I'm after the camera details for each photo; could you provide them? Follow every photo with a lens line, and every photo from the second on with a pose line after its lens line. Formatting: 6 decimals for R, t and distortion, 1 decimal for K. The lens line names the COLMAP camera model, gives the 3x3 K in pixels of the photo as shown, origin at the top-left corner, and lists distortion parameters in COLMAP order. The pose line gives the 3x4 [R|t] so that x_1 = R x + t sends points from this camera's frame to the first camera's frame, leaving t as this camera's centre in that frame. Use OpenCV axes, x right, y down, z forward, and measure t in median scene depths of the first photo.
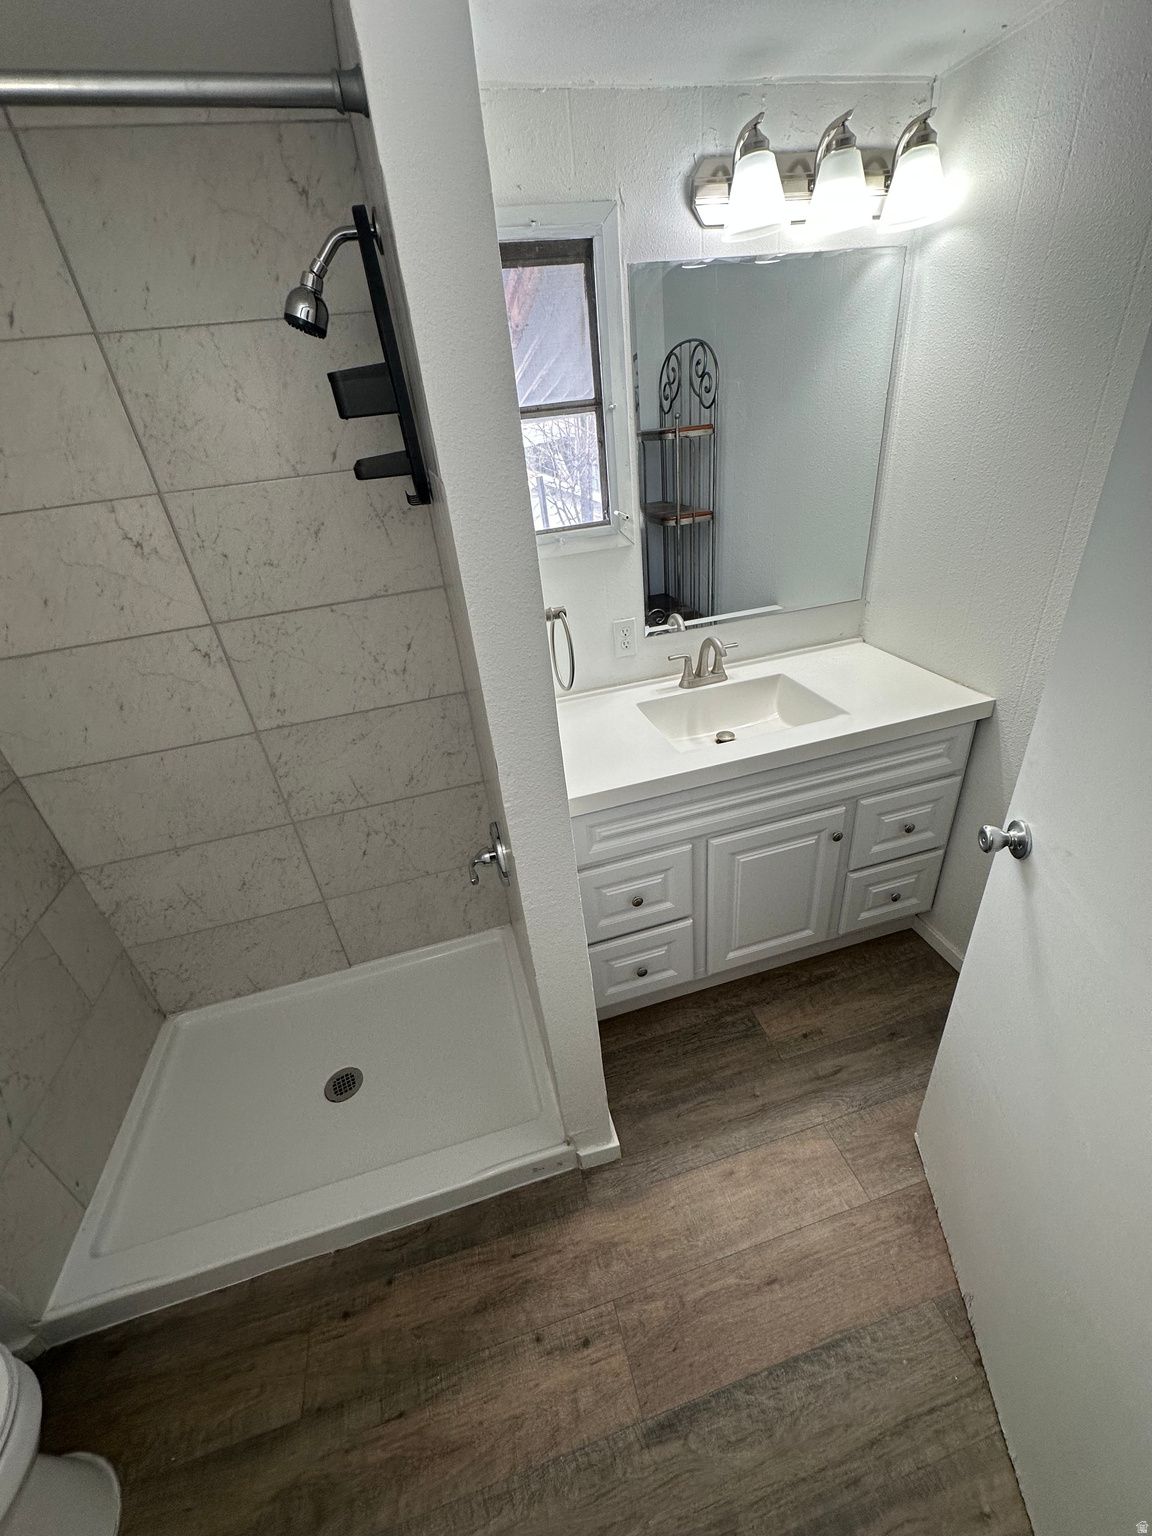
lens RADIAL K [[616.7, 0, 578.0], [0, 616.7, 766.3], [0, 0, 1]] dist [0.001040, 0.000516]
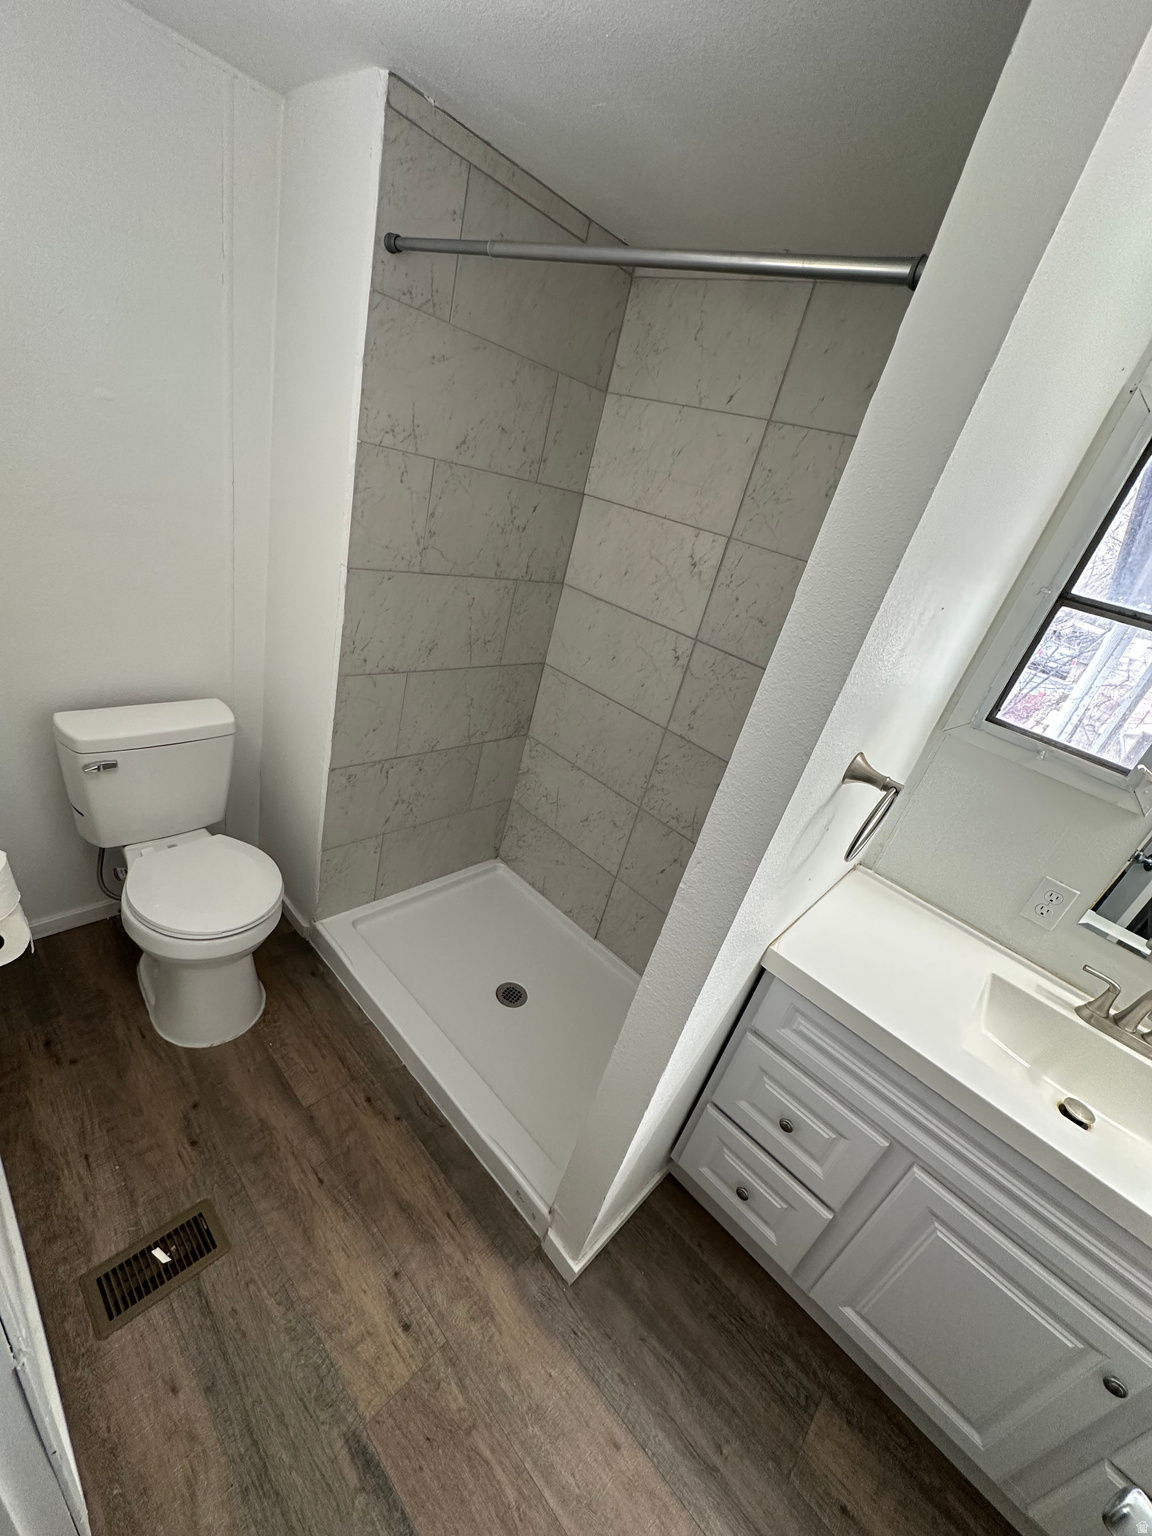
lens RADIAL K [[616.7, 0, 579.5], [0, 616.7, 766.5], [0, 0, 1]] dist [0.001040, 0.000516]
pose [[0.487542, 0.577039, -0.655231, 0.225686], [-0.659768, 0.735017, 0.156386, -0.081506], [0.571847, 0.356056, 0.739064, 0.056006]]
